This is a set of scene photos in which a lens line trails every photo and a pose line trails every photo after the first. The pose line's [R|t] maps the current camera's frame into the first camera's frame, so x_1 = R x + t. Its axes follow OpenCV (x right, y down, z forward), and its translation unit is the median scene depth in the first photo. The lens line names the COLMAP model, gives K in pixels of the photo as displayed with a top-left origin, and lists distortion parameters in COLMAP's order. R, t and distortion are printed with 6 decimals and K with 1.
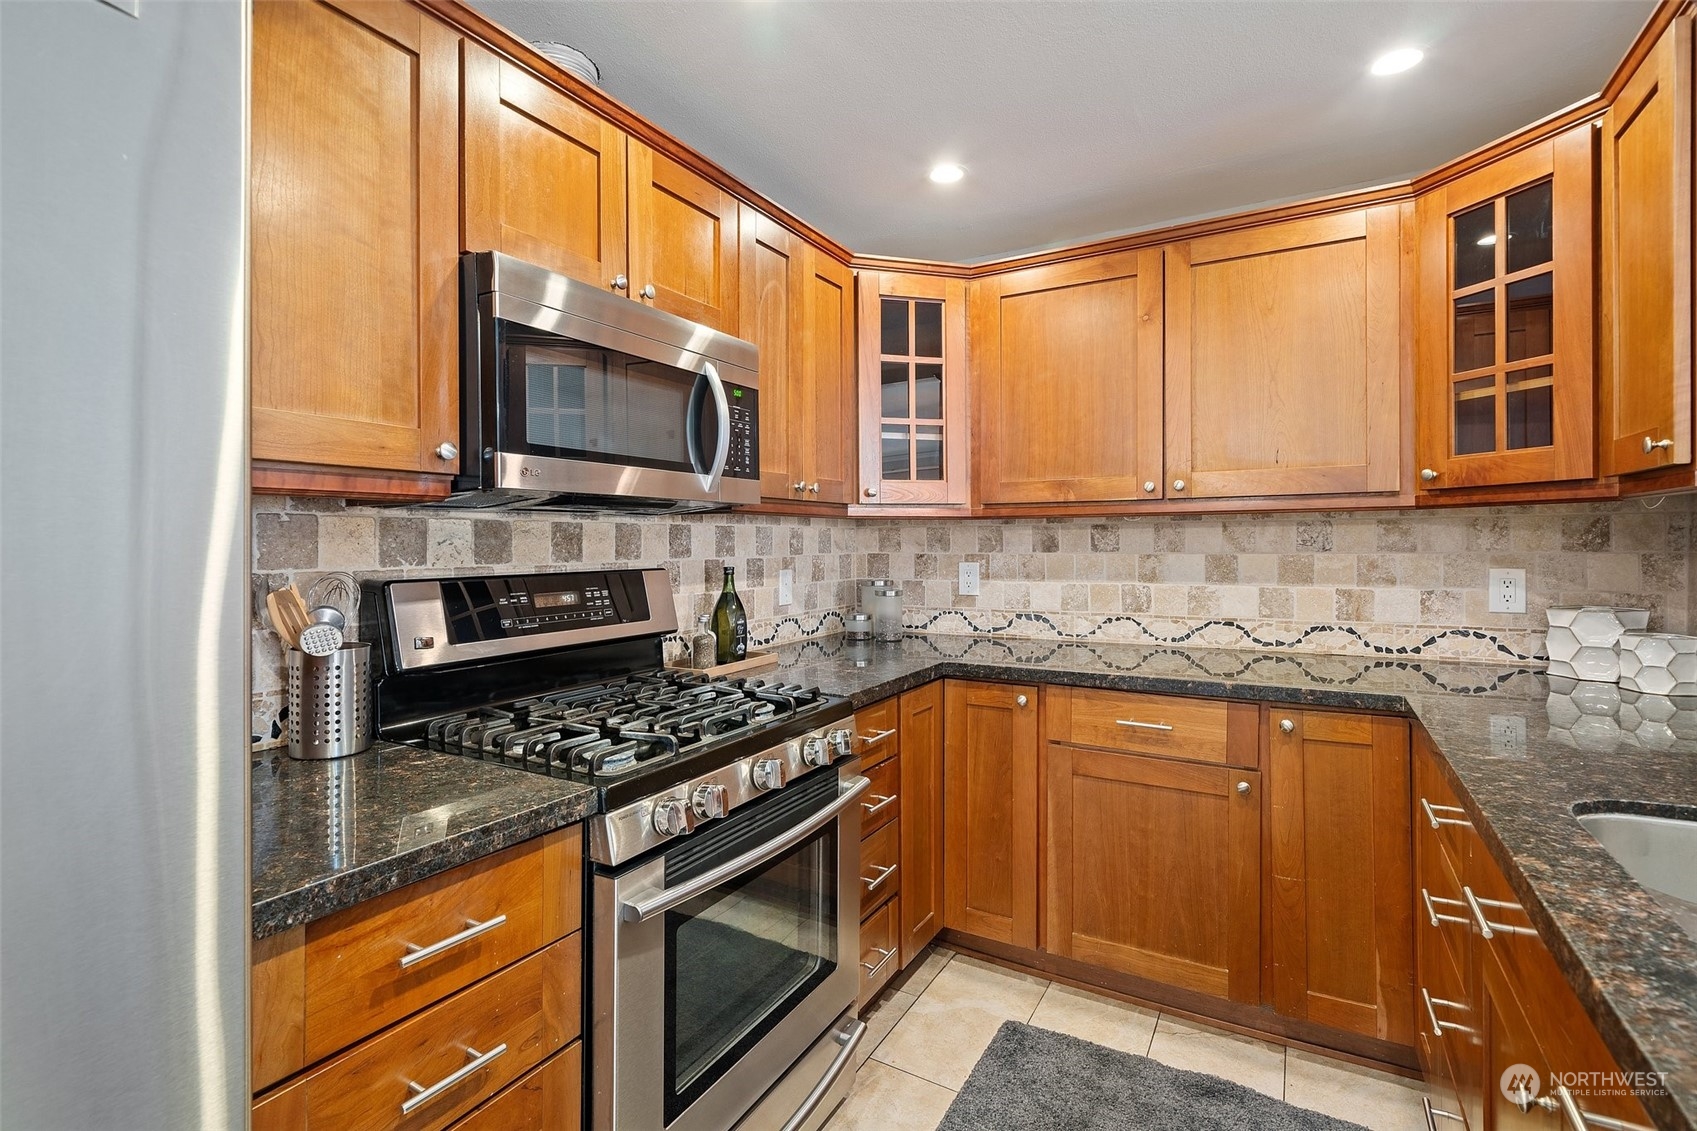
lens RADIAL K [[786.7, 0, 843.3], [0, 786.7, 547.4], [0, 0, 1]] dist [0.001761, -0.000557]
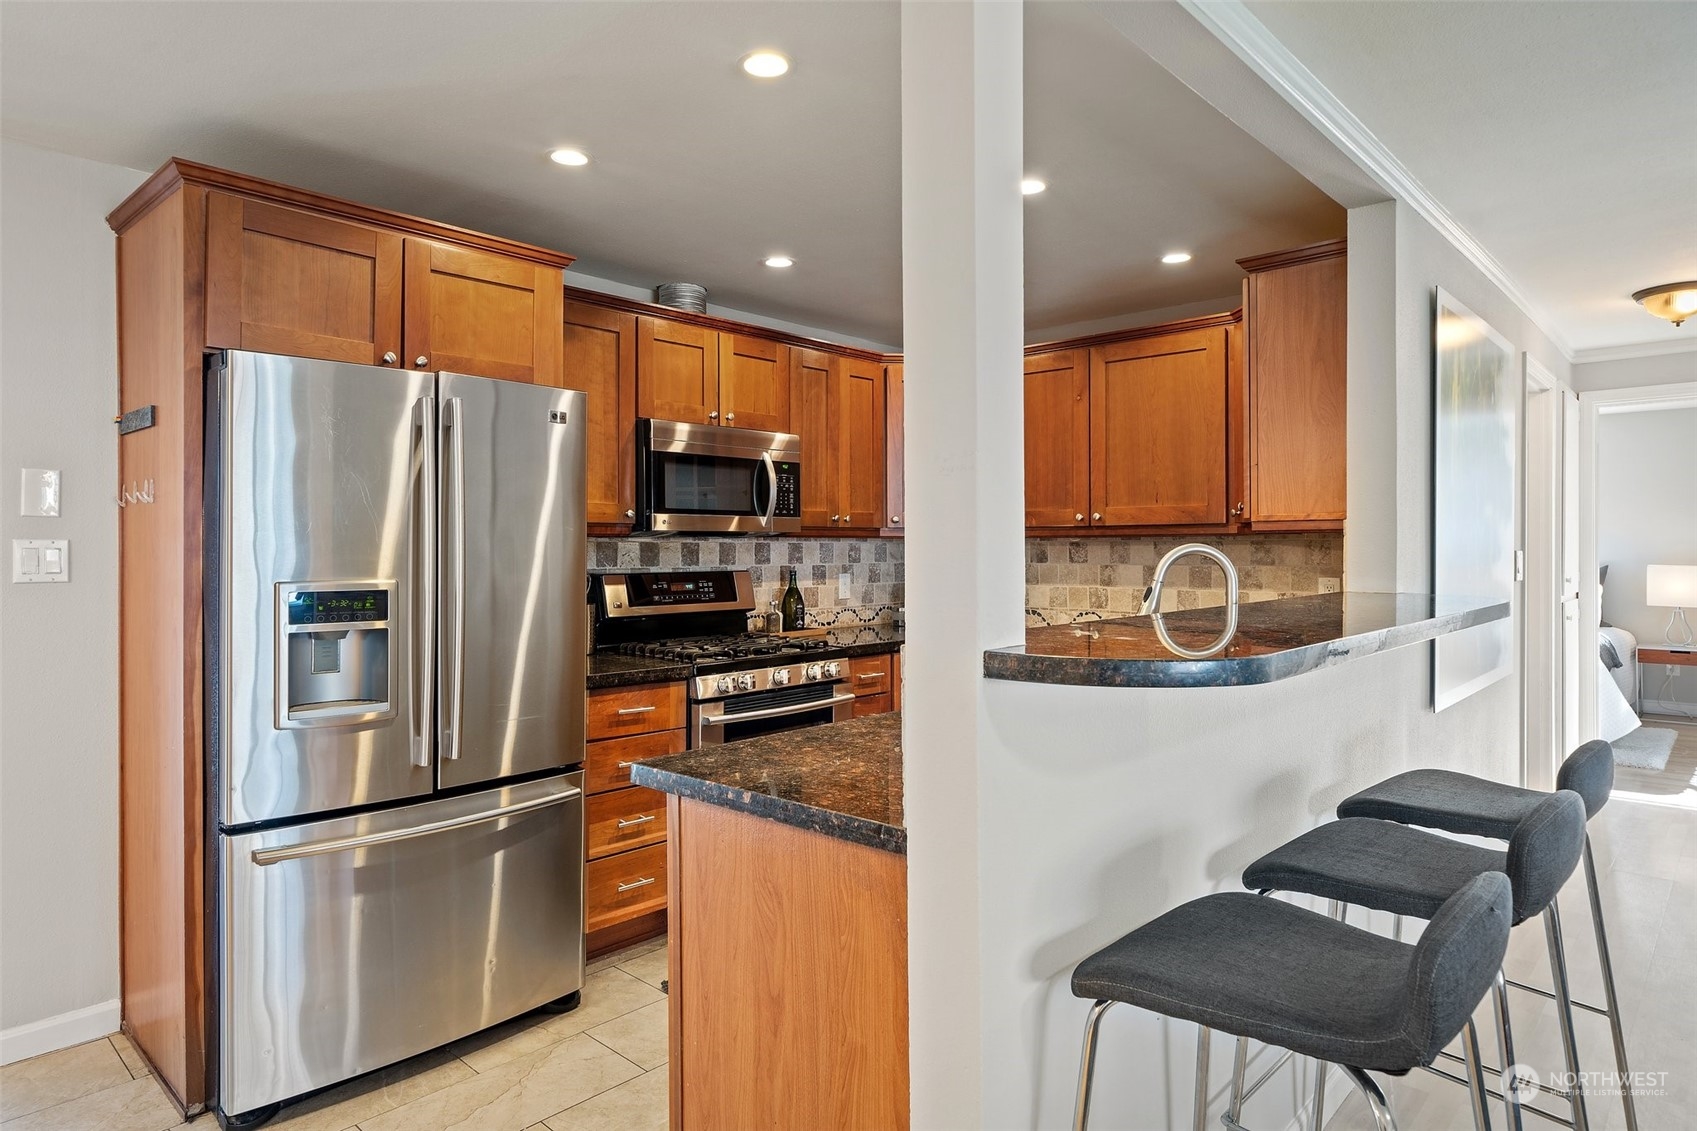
lens RADIAL K [[1013.9, 0, 848.1], [0, 1013.9, 570.0], [0, 0, 1]] dist [-0.002302, -0.000613]
pose [[0.975438, 0.010789, -0.220011, 0.429117], [-0.006995, 0.999813, 0.018014, -0.013497], [0.220164, -0.016033, 0.975331, -0.981177]]
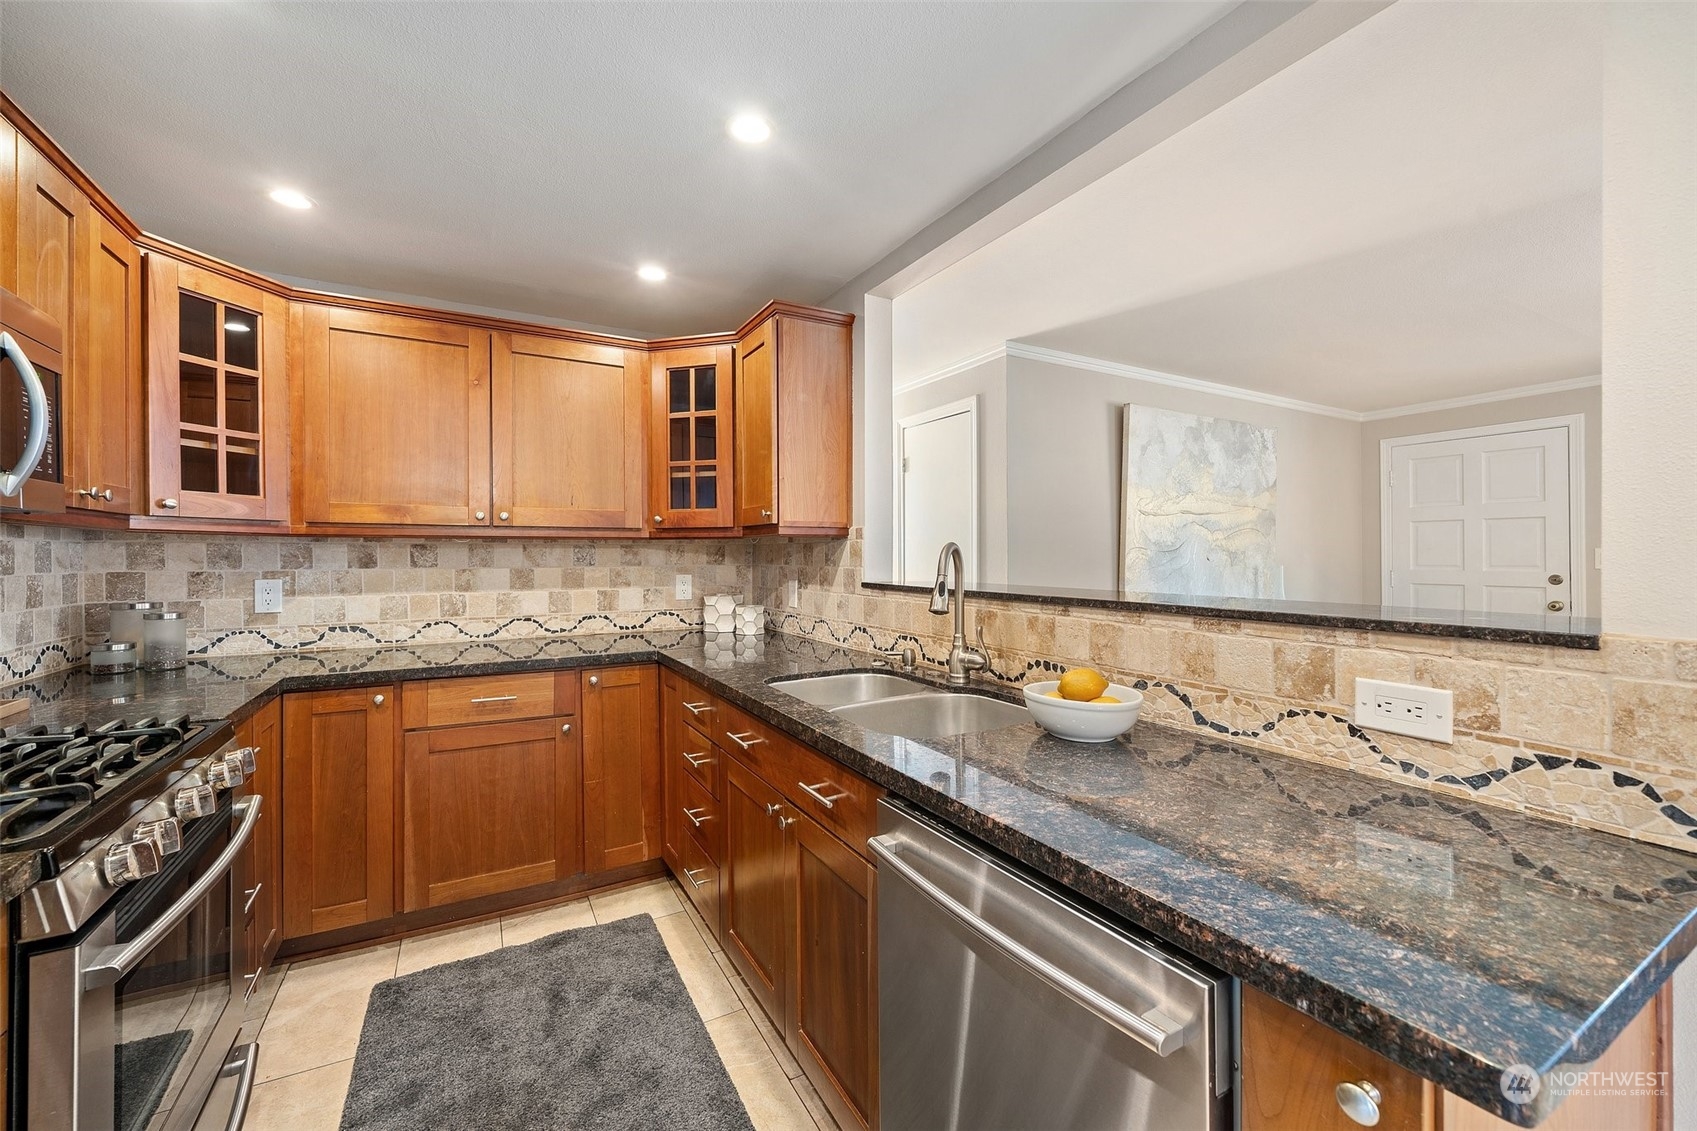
lens RADIAL K [[666.1, 0, 835.2], [0, 666.1, 562.7], [0, 0, 1]] dist [-0.003176, -0.000335]
pose [[0.513563, -0.003072, 0.858047, -0.268099], [0.004604, 0.999989, 0.000824, 0.000790], [-0.858040, 0.003527, 0.513571, -0.052429]]
